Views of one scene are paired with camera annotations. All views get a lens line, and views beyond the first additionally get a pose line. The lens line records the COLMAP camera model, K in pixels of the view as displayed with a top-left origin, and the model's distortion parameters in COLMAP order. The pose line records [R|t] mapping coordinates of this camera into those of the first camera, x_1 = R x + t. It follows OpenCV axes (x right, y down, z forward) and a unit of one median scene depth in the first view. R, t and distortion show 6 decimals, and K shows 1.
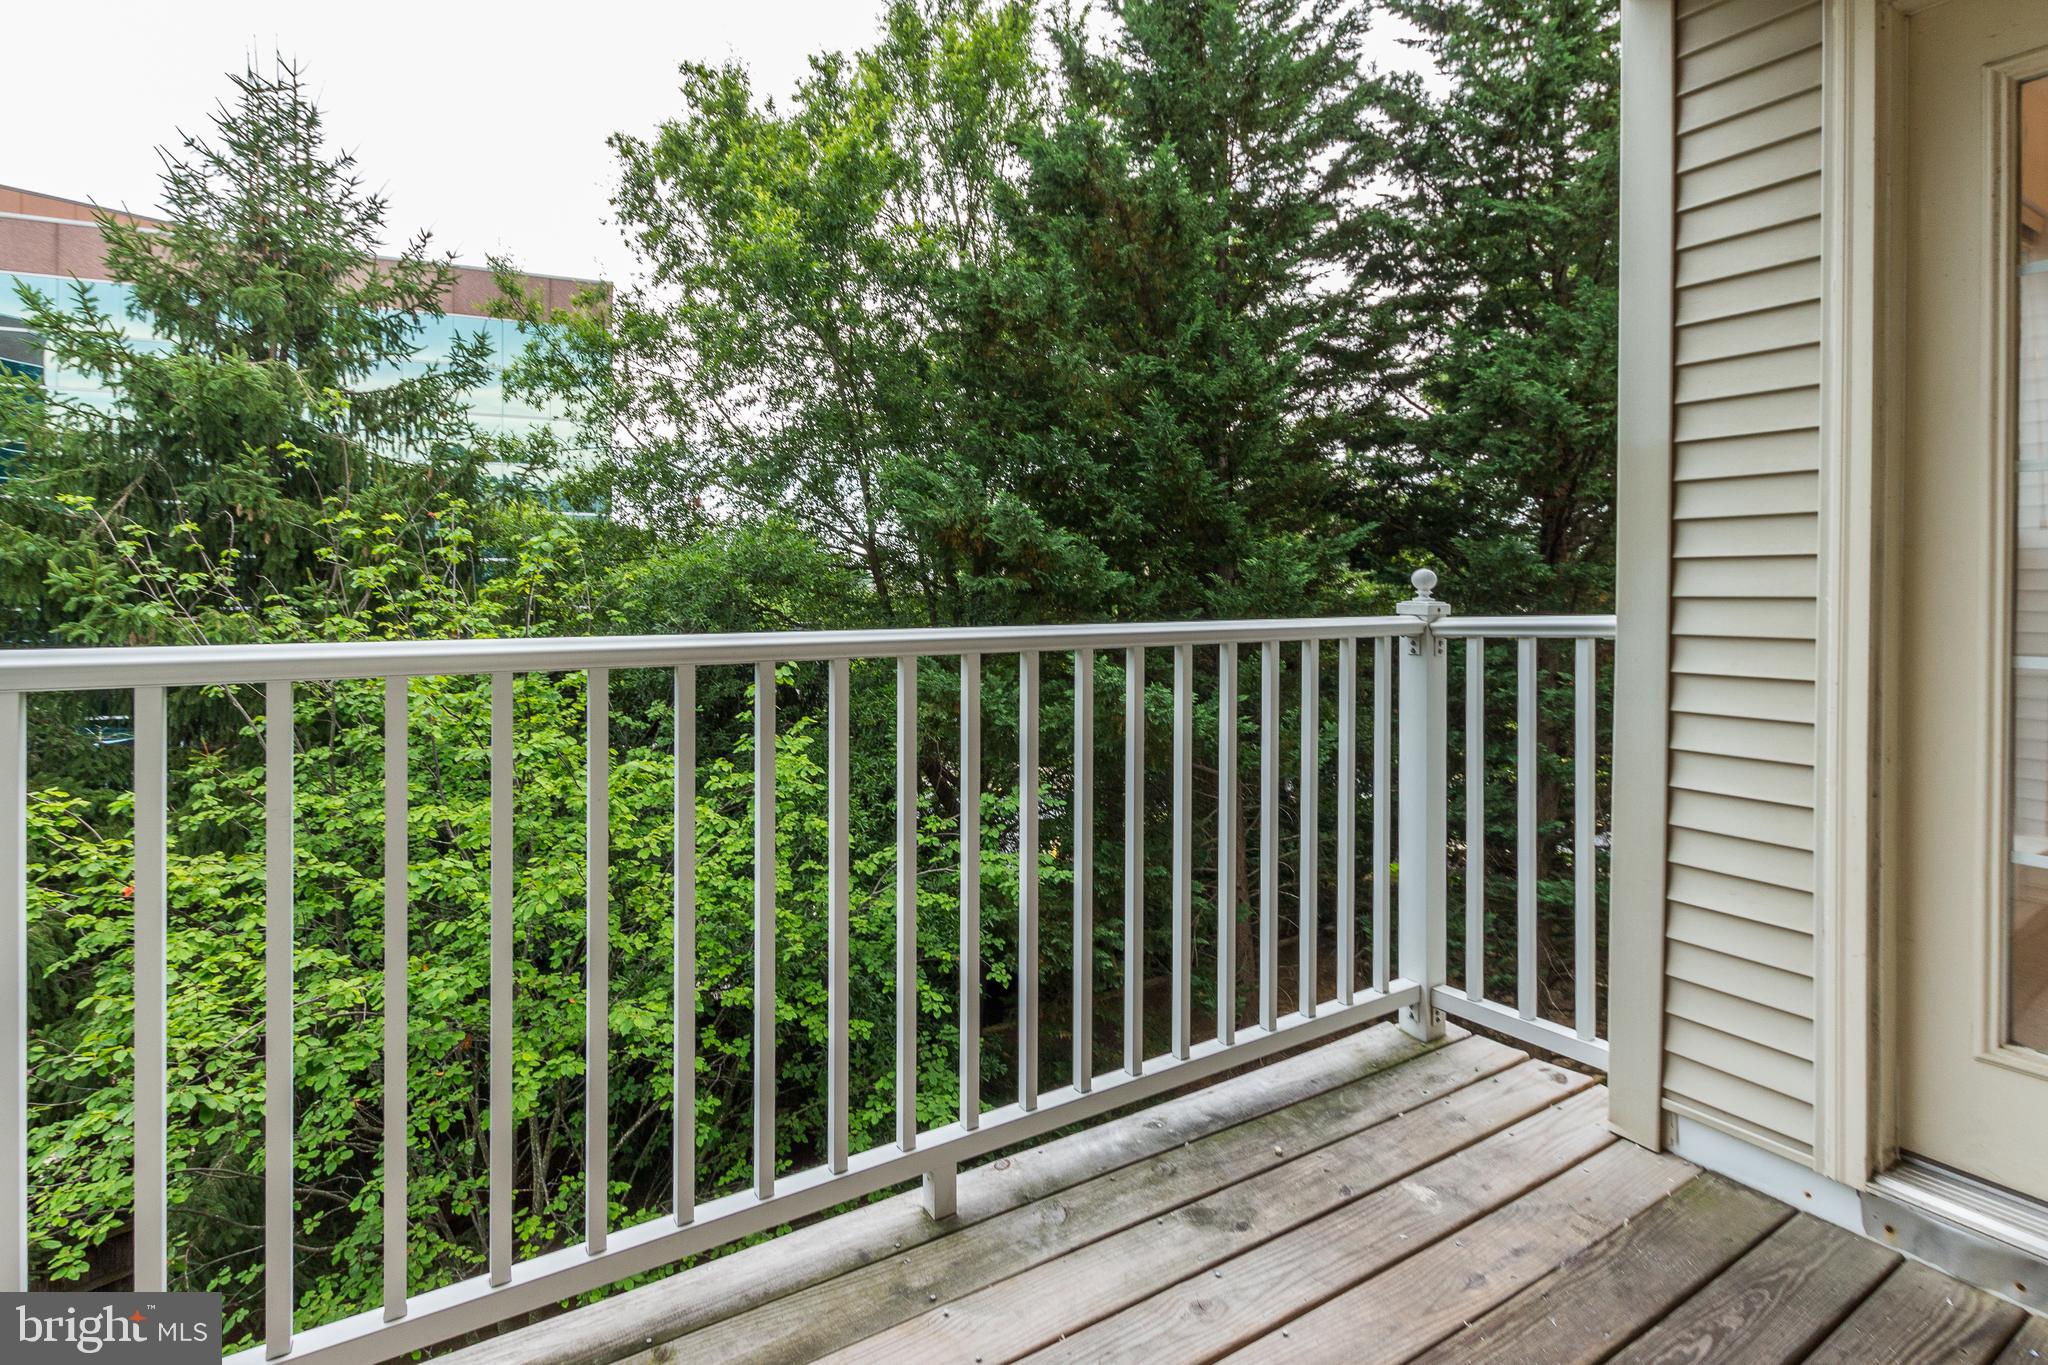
lens RADIAL K [[963.7, 0, 1016.6], [0, 963.7, 586.5], [0, 0, 1]] dist [-0.000464, -0.000134]
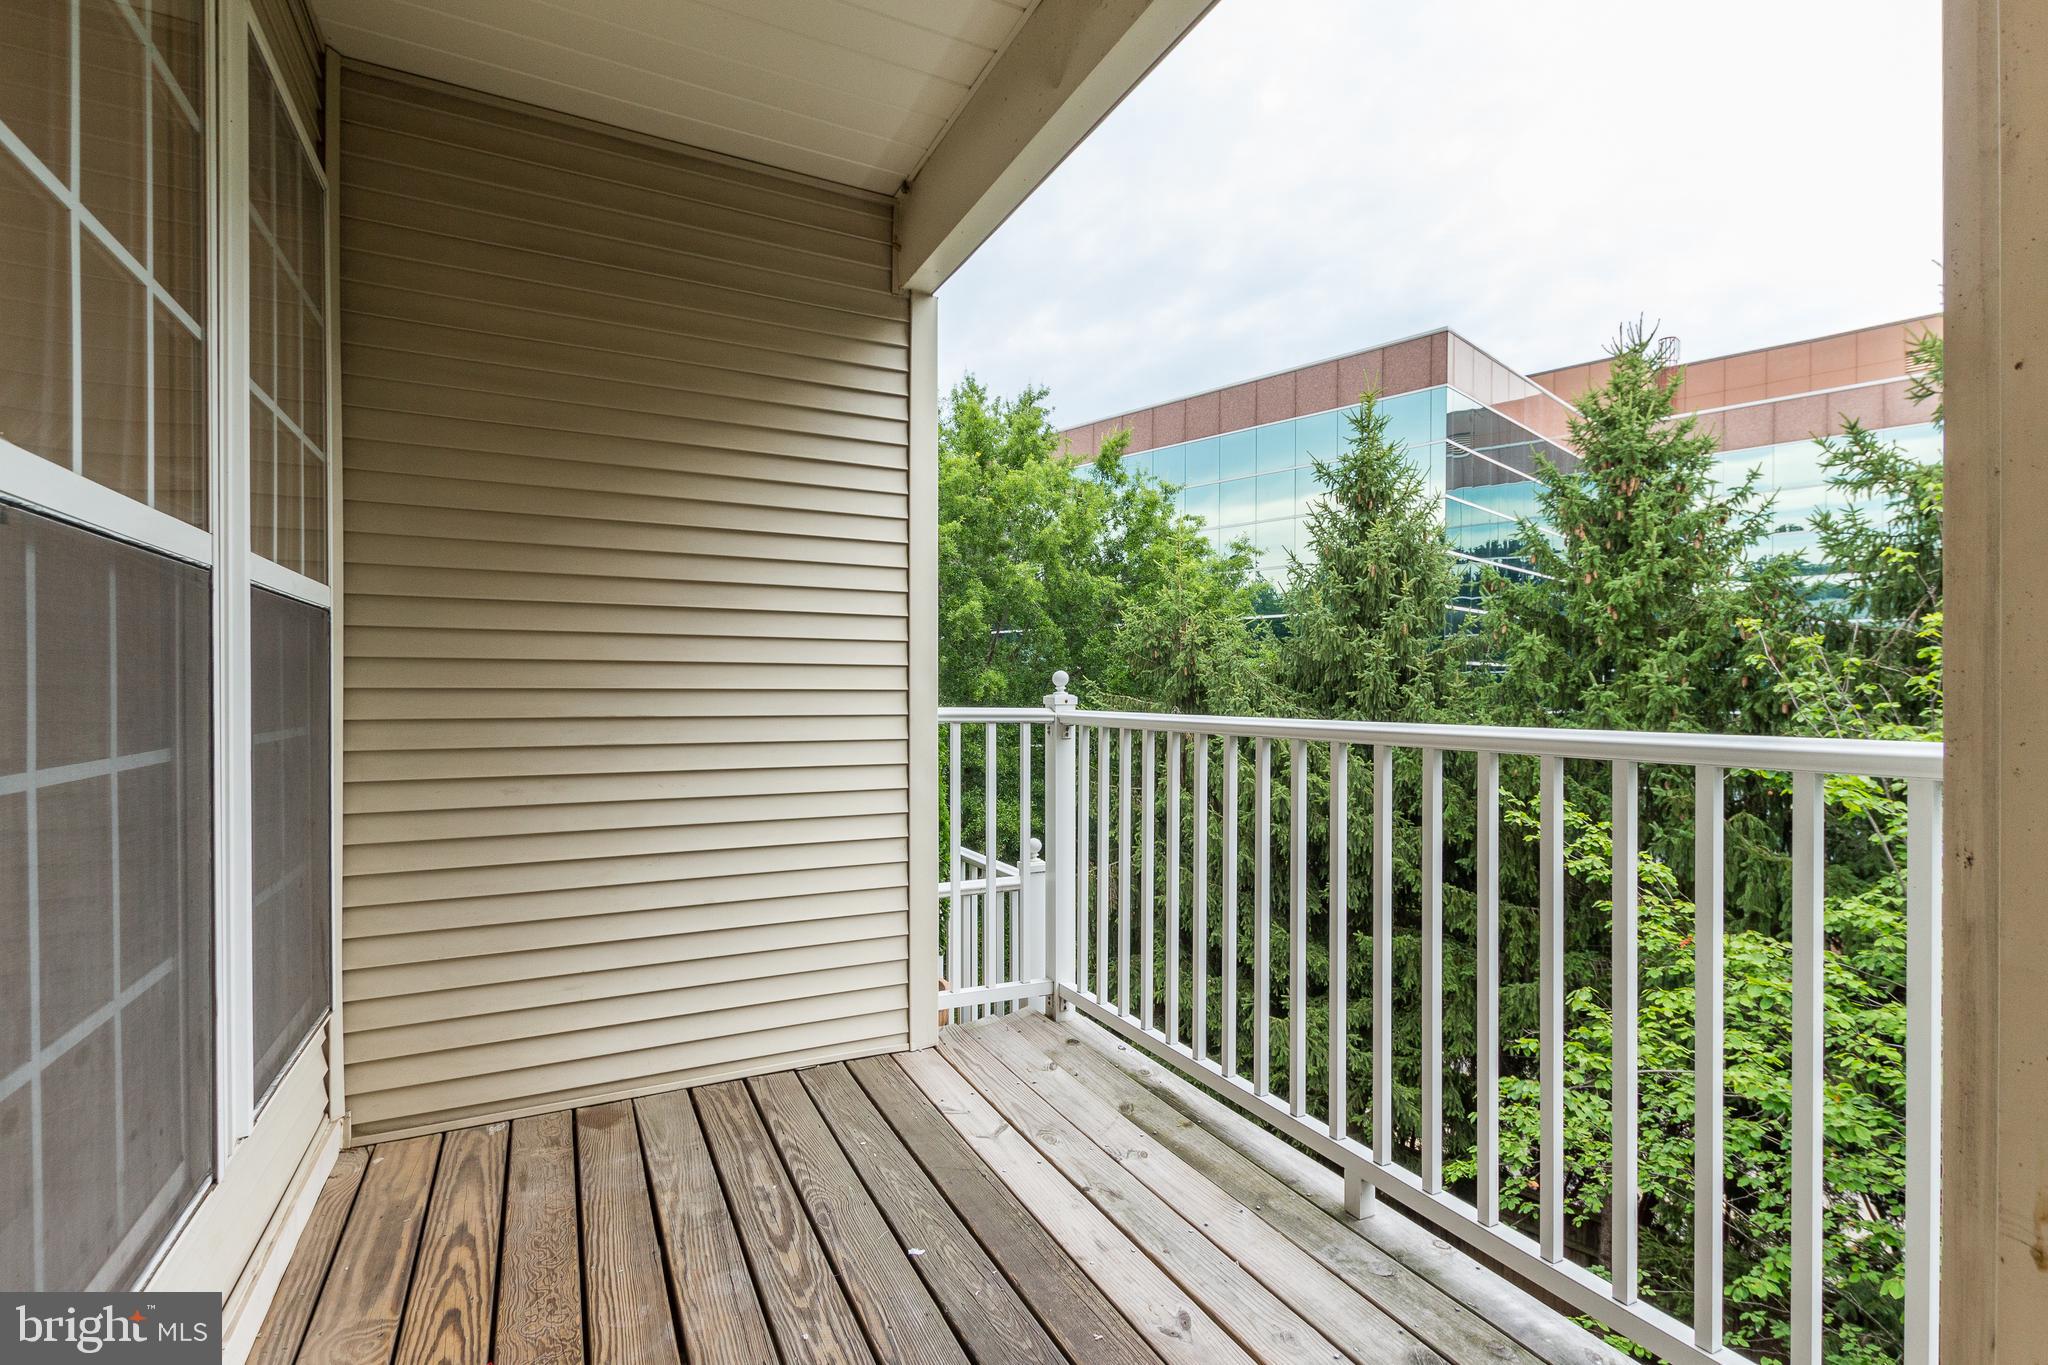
lens RADIAL K [[959.1, 0, 1024.0], [0, 959.1, 682.5], [0, 0, 1]] dist [-0.001091, -0.000283]
pose [[-0.084793, -0.011622, -0.996331, 1.800186], [-0.002084, 0.999932, -0.011487, 0.012715], [0.996396, 0.001102, -0.084812, 1.086720]]
